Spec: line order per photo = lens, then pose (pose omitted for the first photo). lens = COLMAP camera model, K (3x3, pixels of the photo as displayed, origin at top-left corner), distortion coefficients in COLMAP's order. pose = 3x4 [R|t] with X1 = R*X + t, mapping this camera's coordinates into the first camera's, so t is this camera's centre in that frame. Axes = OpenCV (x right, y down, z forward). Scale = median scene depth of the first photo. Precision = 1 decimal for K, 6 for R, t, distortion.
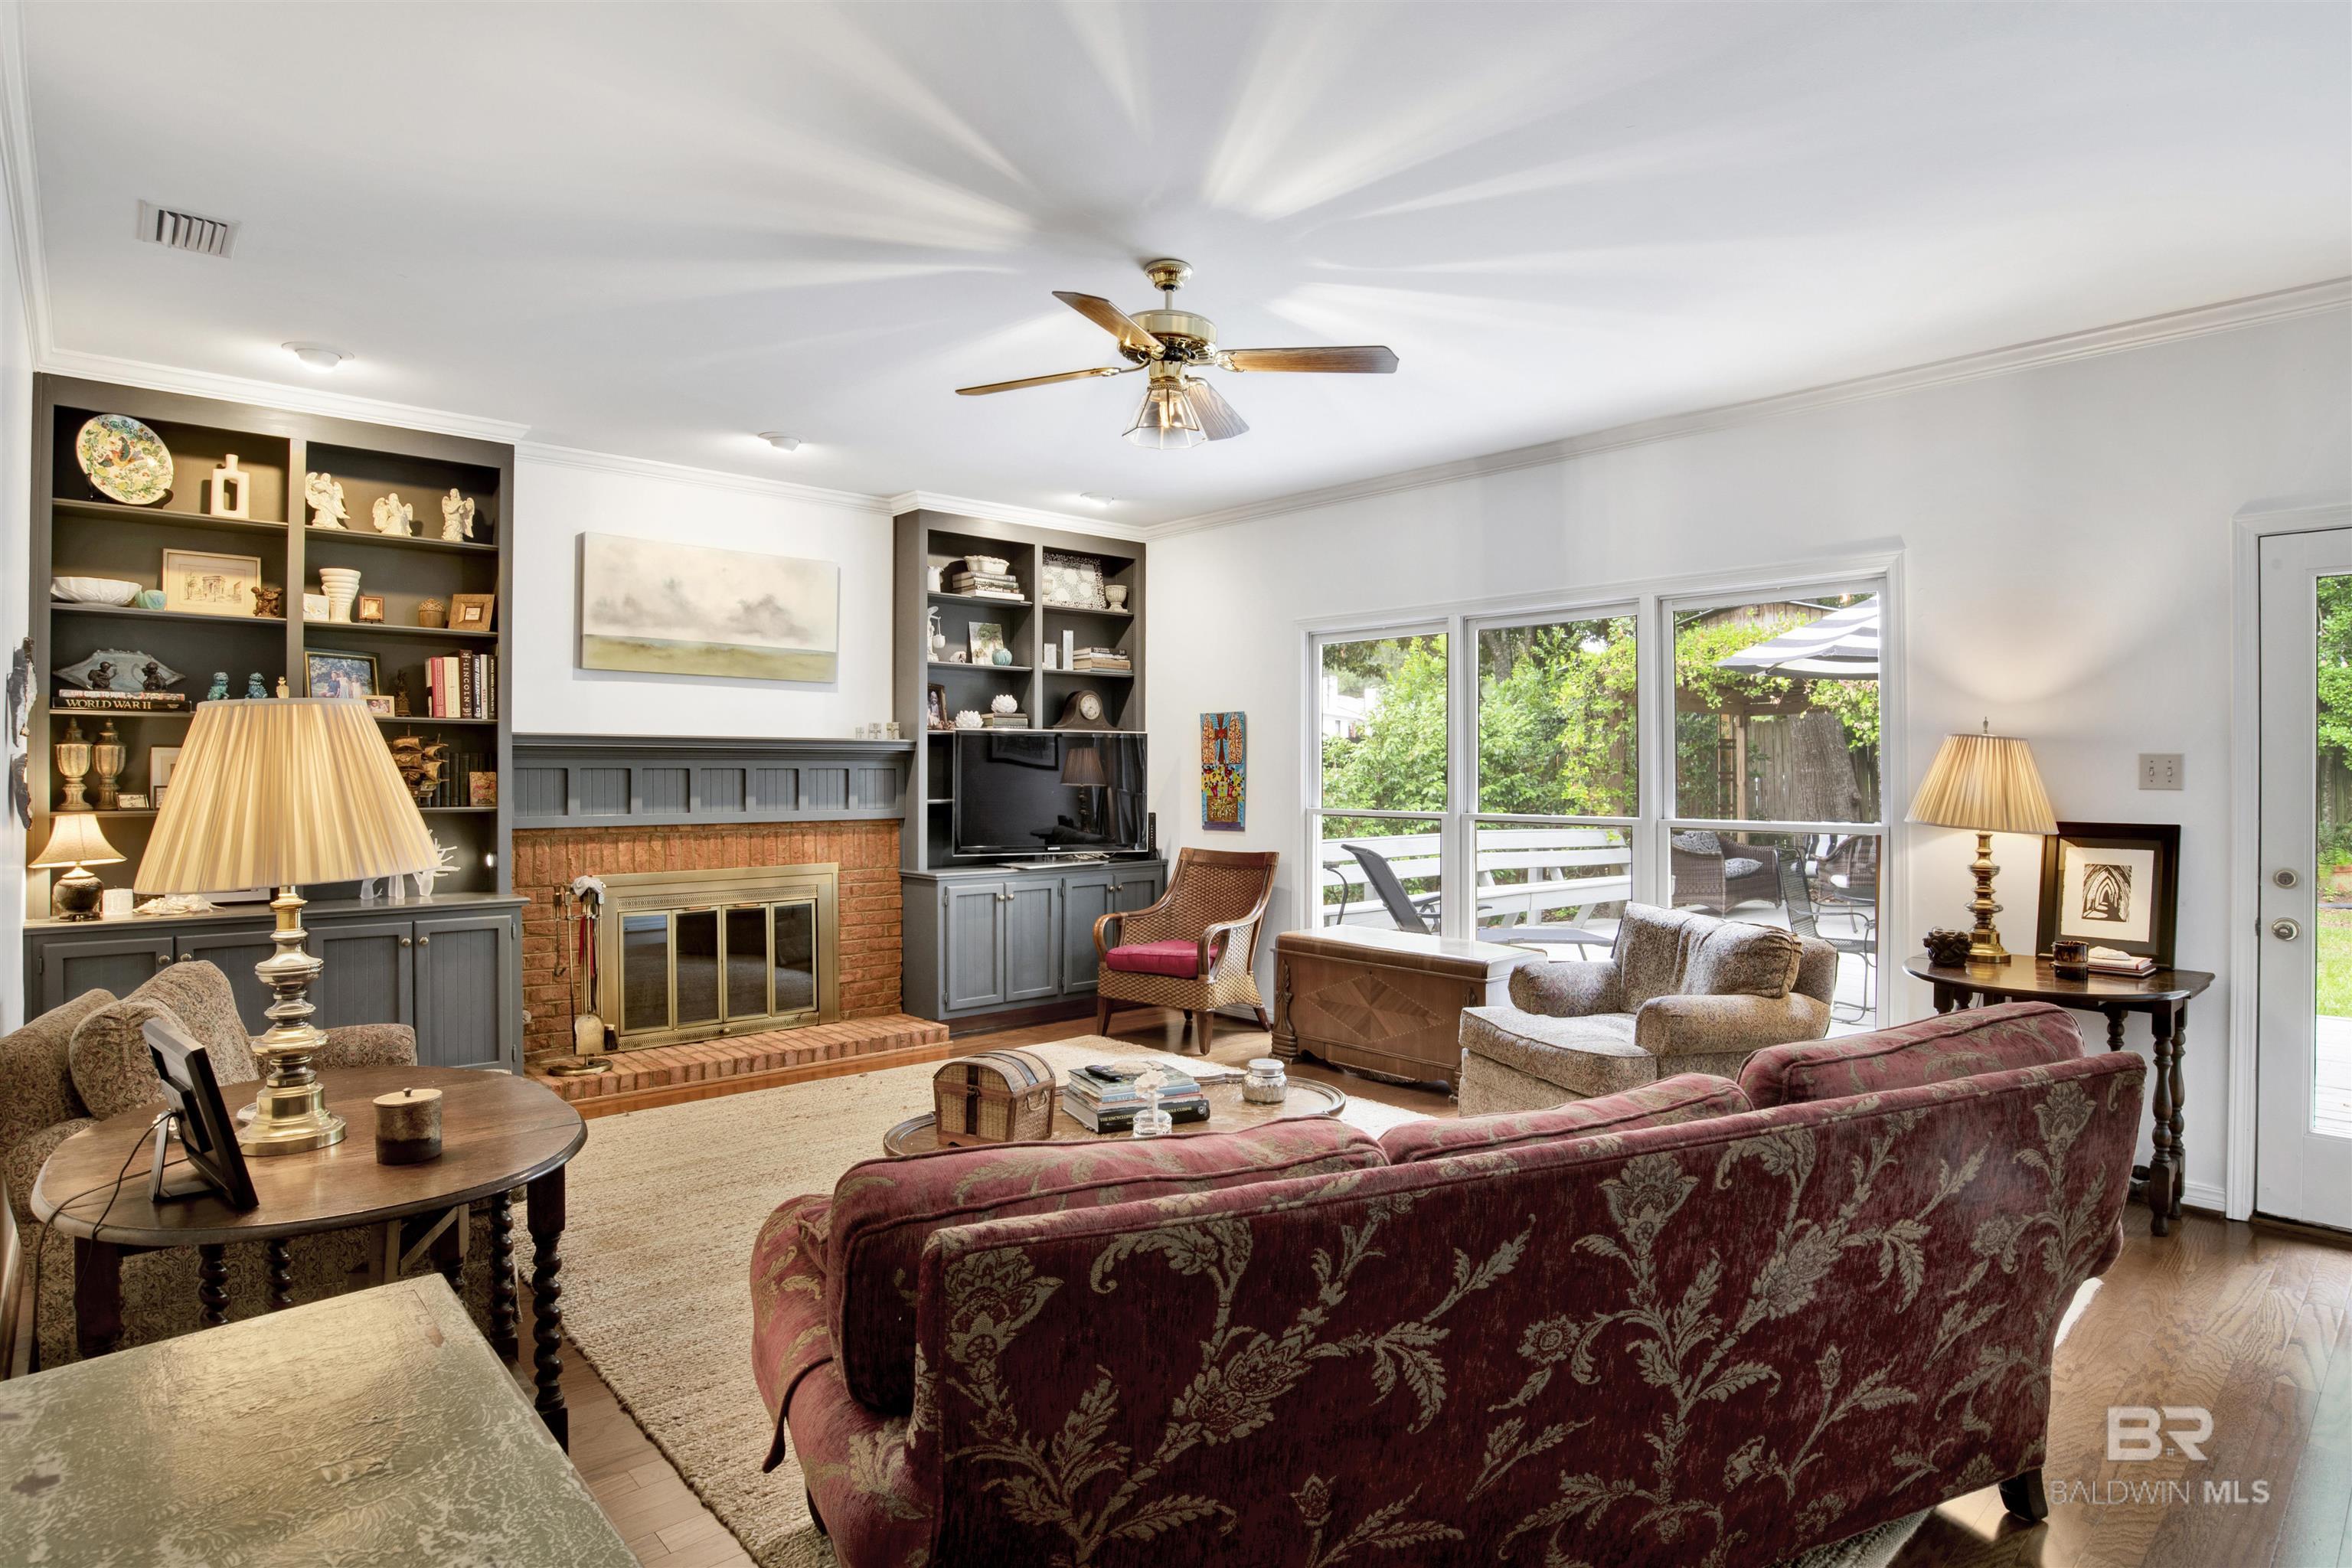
lens RADIAL K [[1240.9, 0, 1219.5], [0, 1240.9, 770.0], [0, 0, 1]] dist [-0.071964, 0.025753]
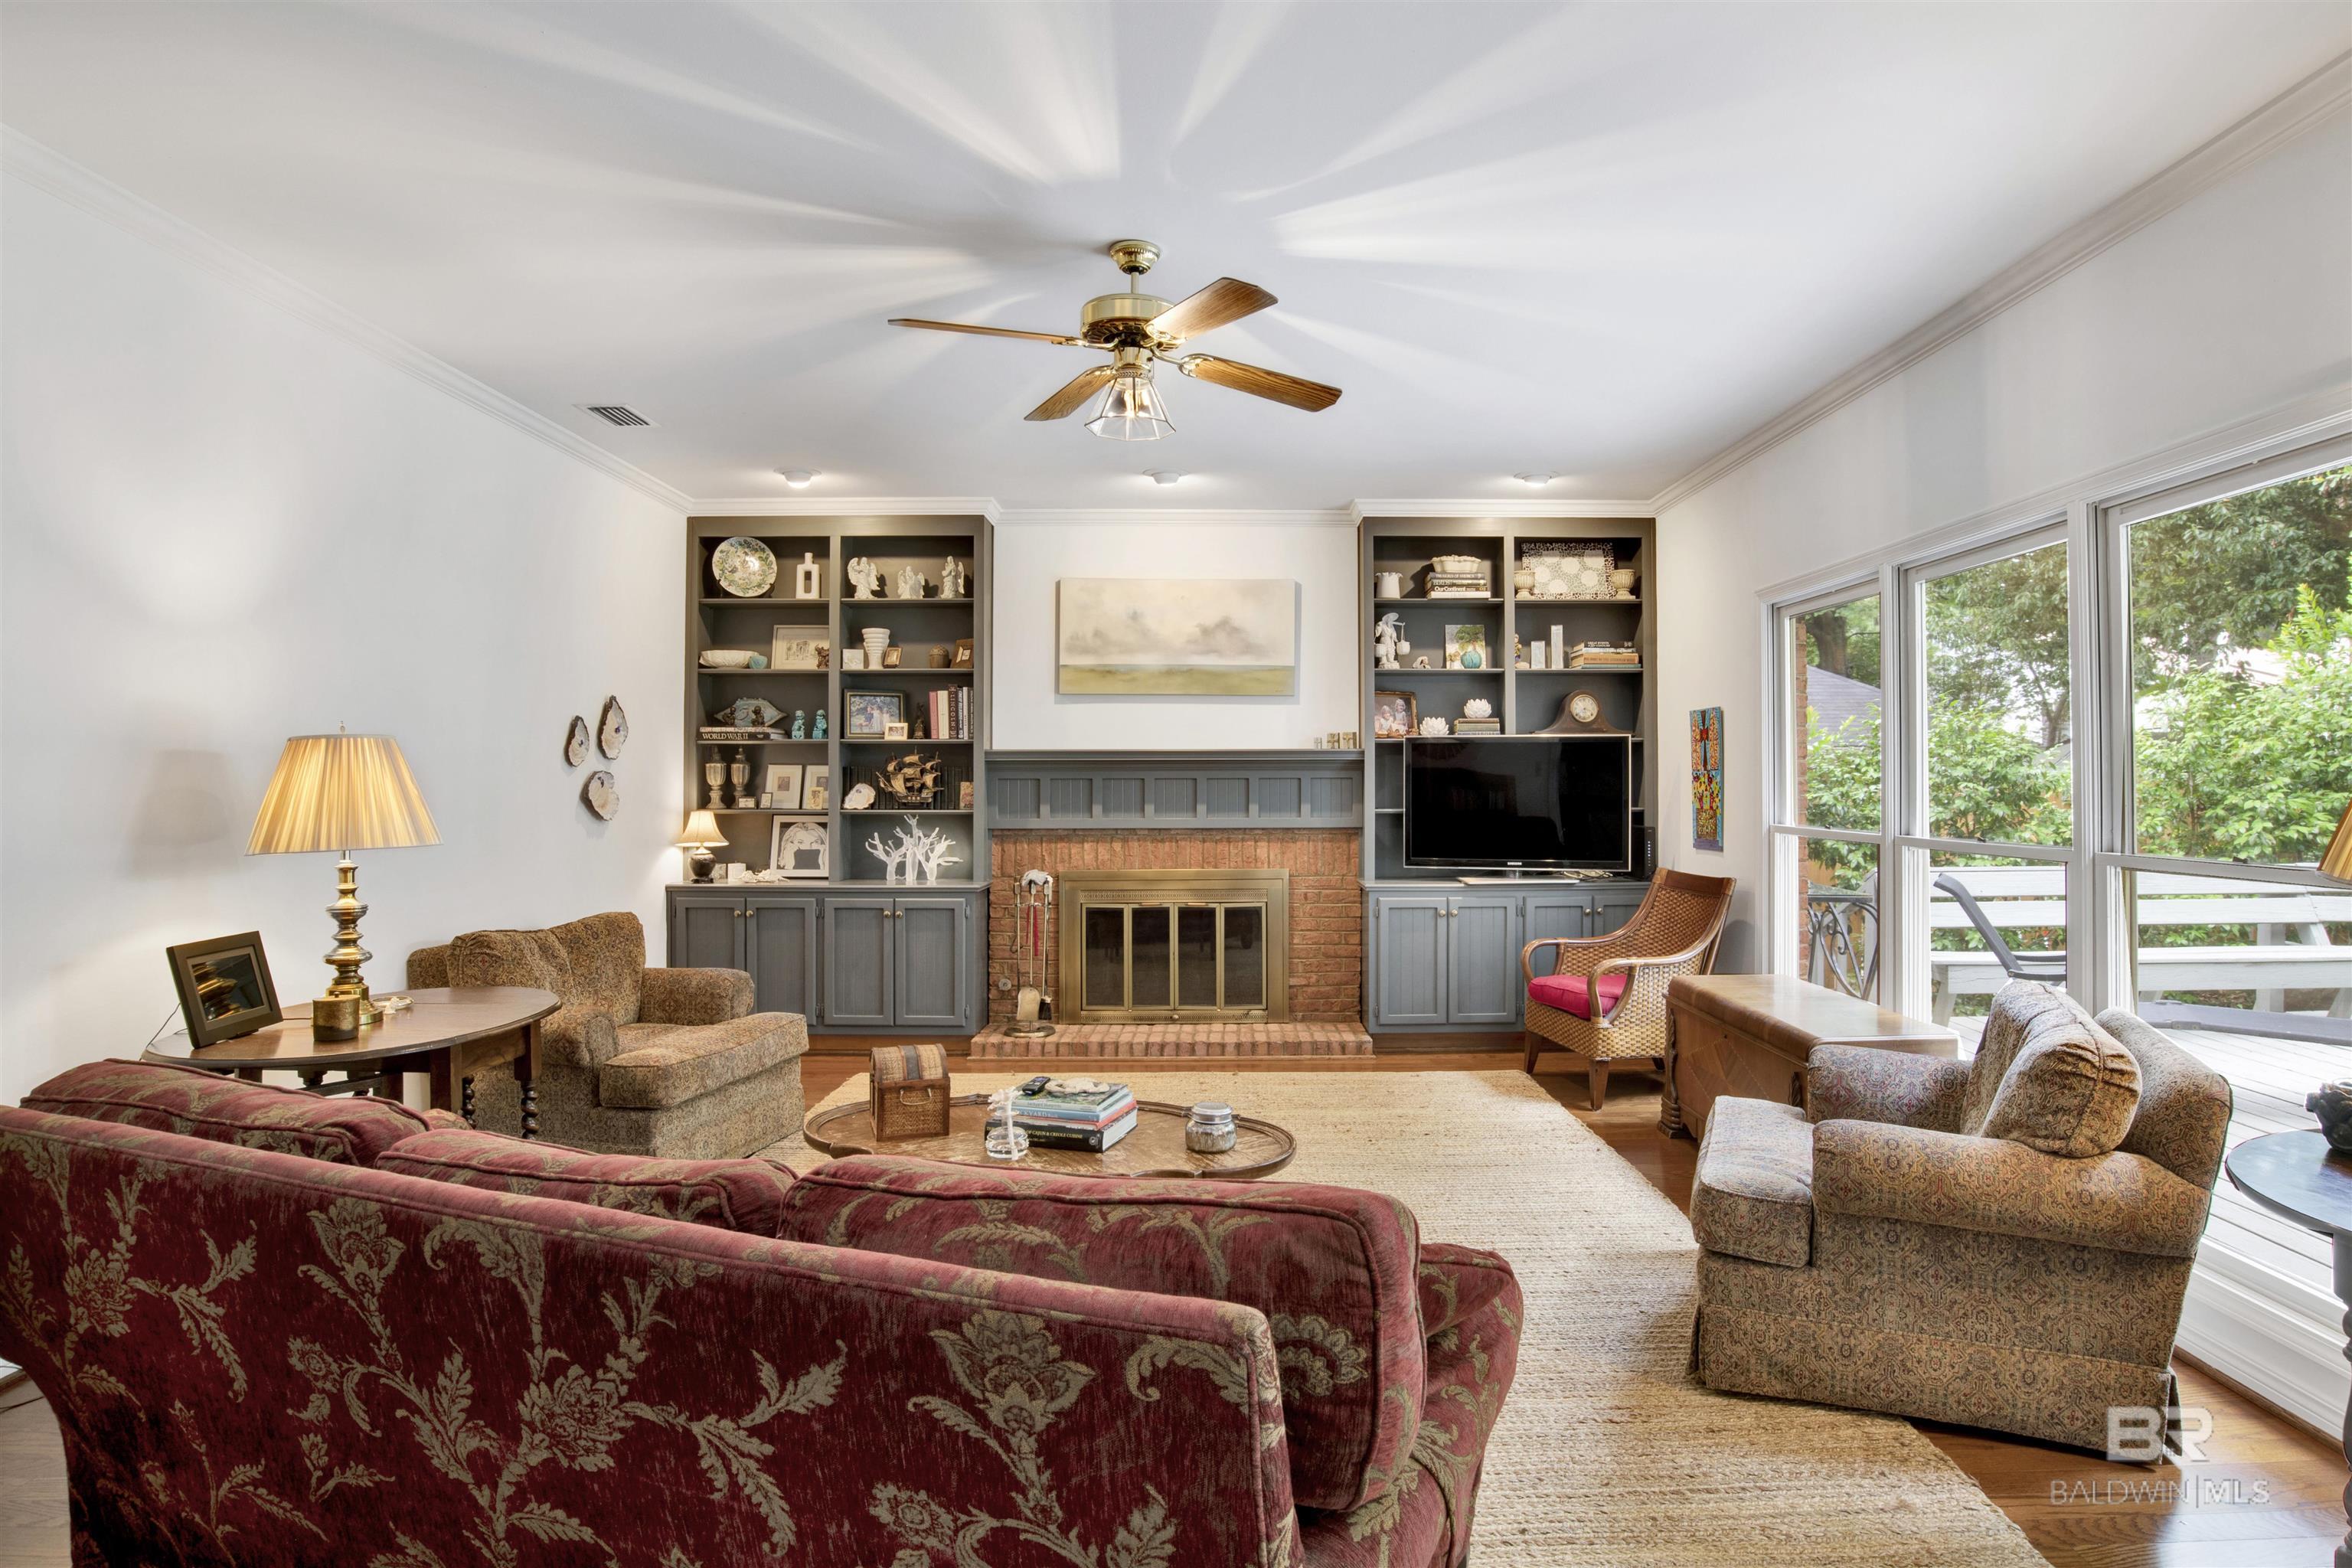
lens RADIAL K [[1240.9, 0, 1219.5], [0, 1240.9, 770.0], [0, 0, 1]] dist [-0.071964, 0.025753]
pose [[0.746836, -0.008787, -0.664950, 0.369658], [0.003549, 0.999951, -0.009228, 0.001651], [0.664999, 0.004532, 0.746830, 0.197498]]
